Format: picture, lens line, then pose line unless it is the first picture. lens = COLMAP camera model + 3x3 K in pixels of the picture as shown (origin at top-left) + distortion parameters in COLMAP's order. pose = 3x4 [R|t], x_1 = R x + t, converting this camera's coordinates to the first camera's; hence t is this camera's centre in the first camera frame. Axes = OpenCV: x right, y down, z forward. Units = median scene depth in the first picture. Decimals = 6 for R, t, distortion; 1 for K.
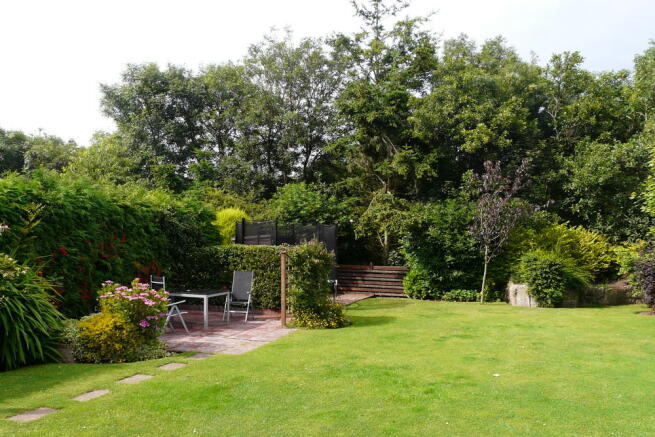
lens RADIAL K [[555.4, 0, 327.0], [0, 555.4, 219.7], [0, 0, 1]] dist [-0.012754, -0.005073]
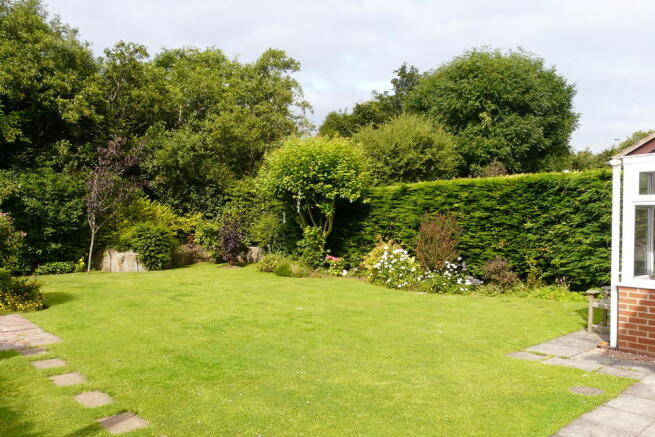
lens RADIAL K [[555.4, 0, 326.6], [0, 555.4, 218.2], [0, 0, 1]] dist [-0.012754, -0.005073]
pose [[0.494728, -0.004442, 0.869037, -0.383132], [-0.037301, 0.998957, 0.026341, 0.005512], [-0.868247, -0.045448, 0.494046, 0.111550]]
